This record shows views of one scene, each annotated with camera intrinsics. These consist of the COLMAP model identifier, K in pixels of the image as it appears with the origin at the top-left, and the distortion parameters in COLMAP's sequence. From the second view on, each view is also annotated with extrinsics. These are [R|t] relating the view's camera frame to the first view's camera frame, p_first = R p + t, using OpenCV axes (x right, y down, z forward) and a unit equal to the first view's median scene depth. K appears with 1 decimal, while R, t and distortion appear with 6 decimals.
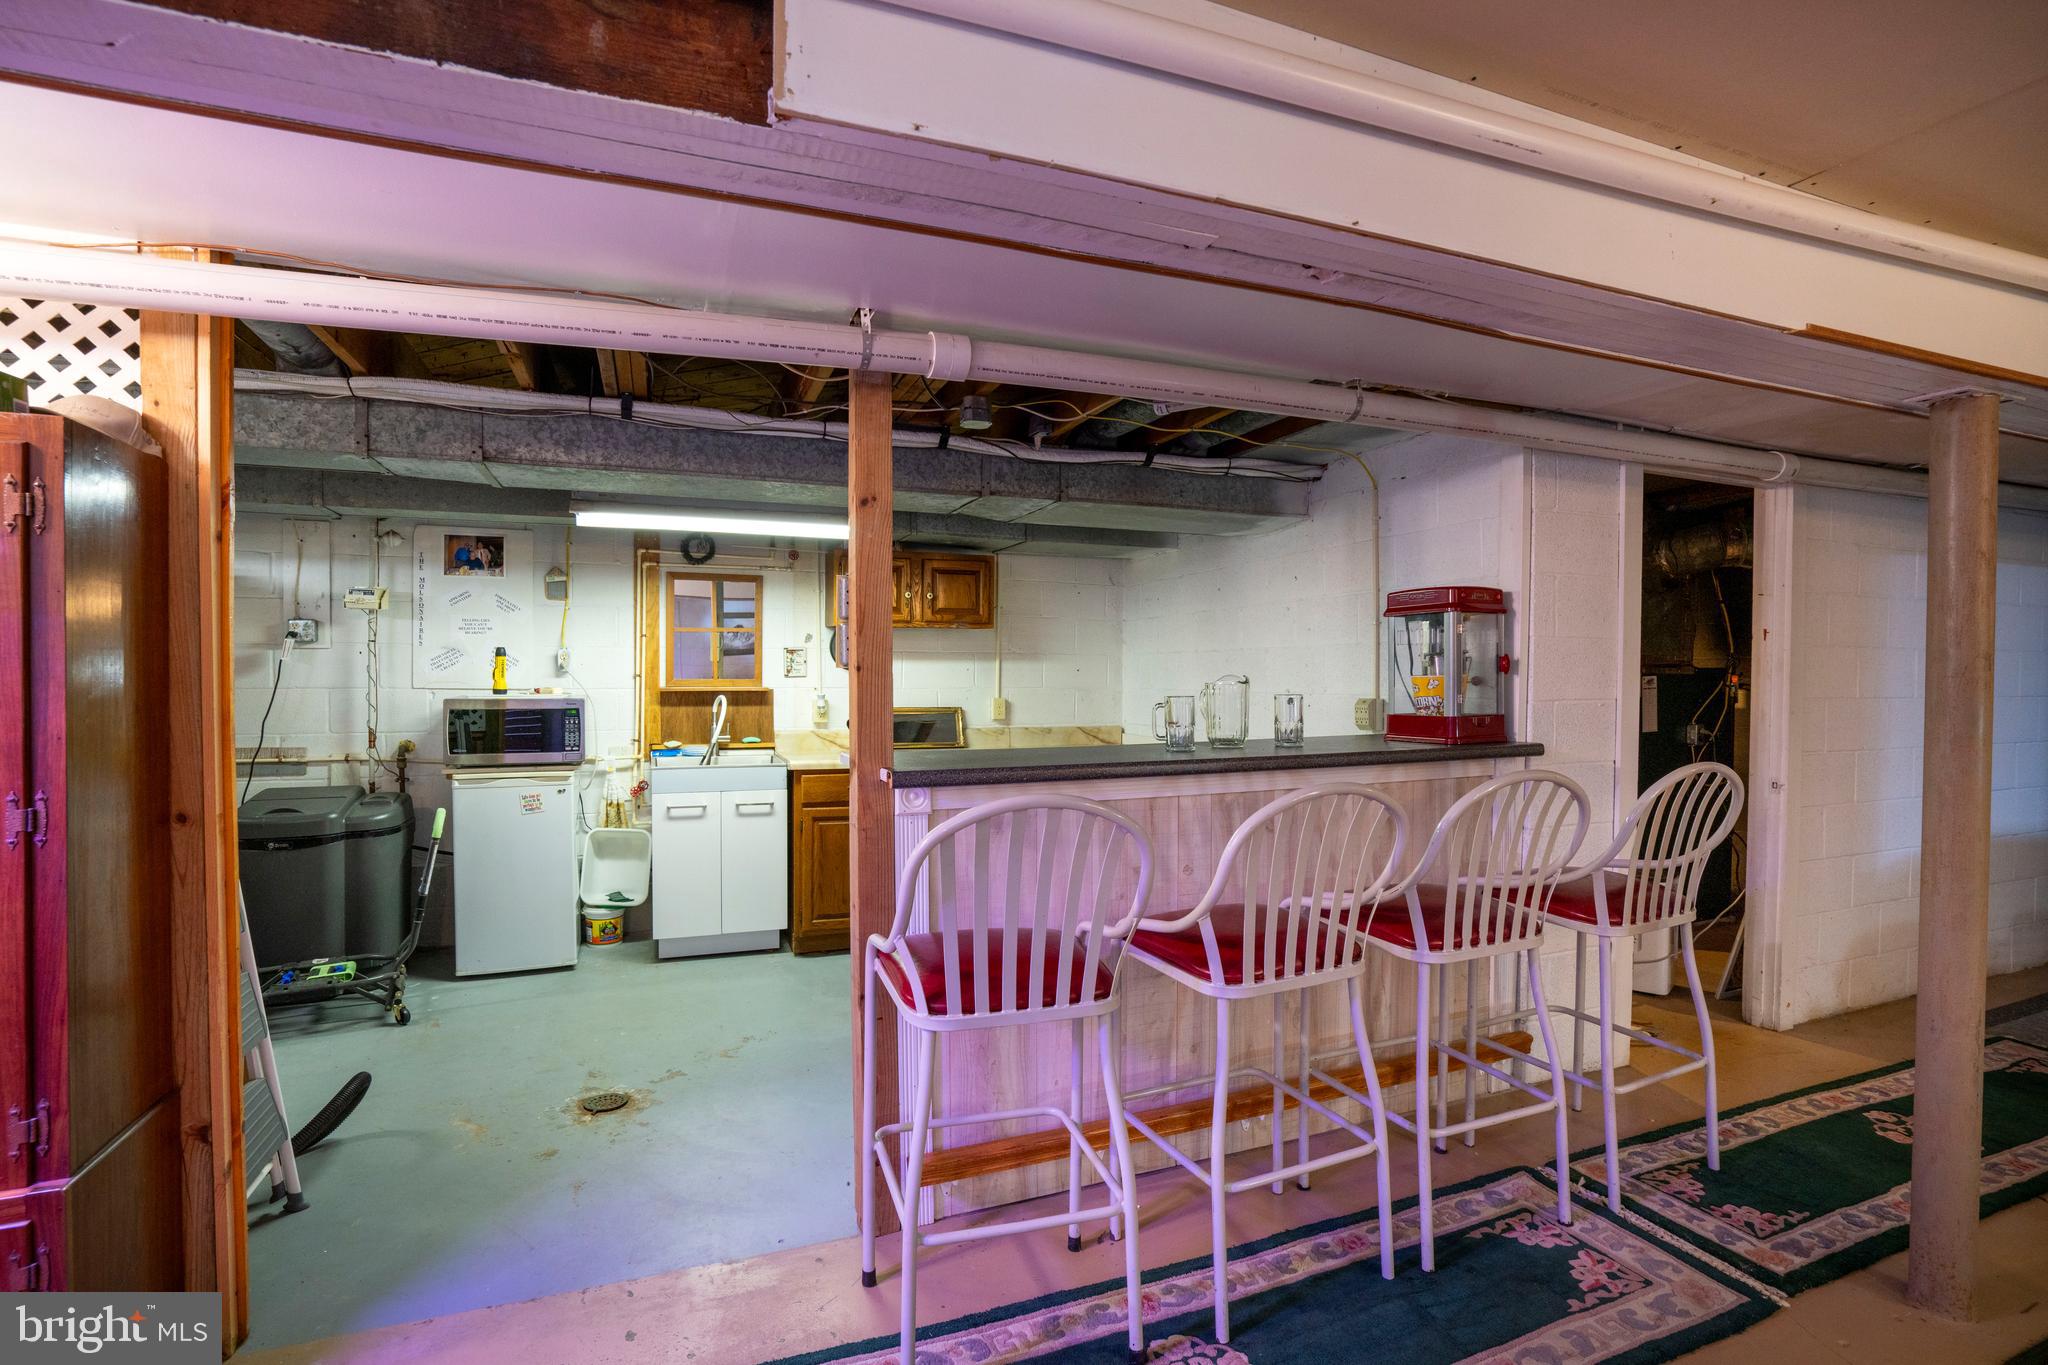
lens RADIAL K [[943.6, 0, 1024.0], [0, 943.6, 686.1], [0, 0, 1]] dist [-0.040743, 0.011035]
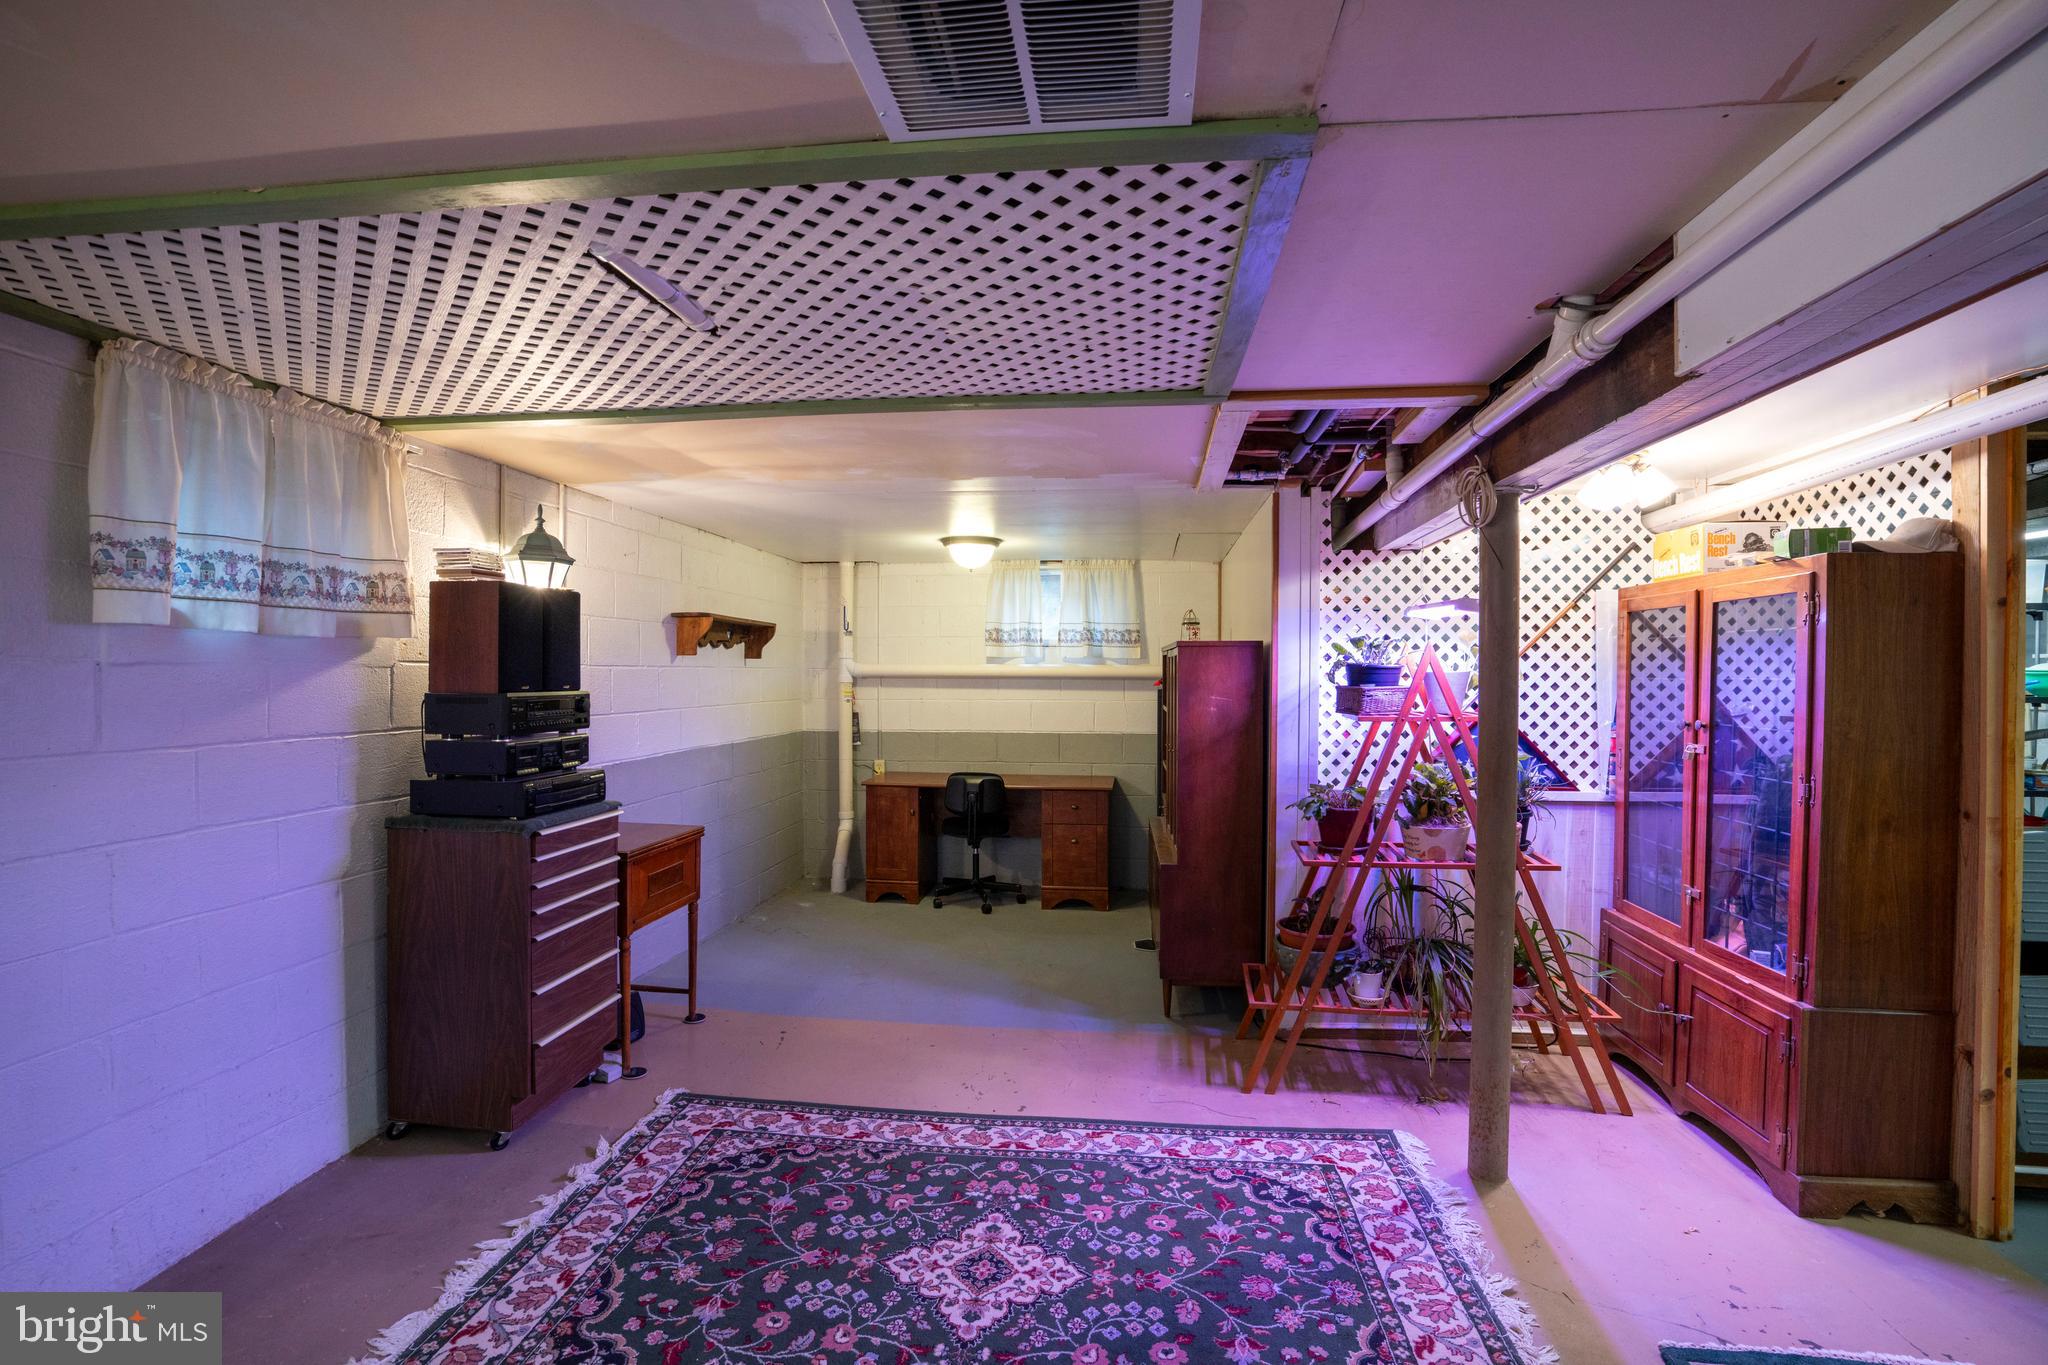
lens RADIAL K [[943.6, 0, 1025.9], [0, 943.6, 678.0], [0, 0, 1]] dist [-0.040743, 0.011035]
pose [[-0.470227, 0.003016, -0.882540, 0.933261], [-0.020387, 0.999690, 0.014279, -0.048984], [0.882310, 0.024707, -0.470020, 0.418793]]
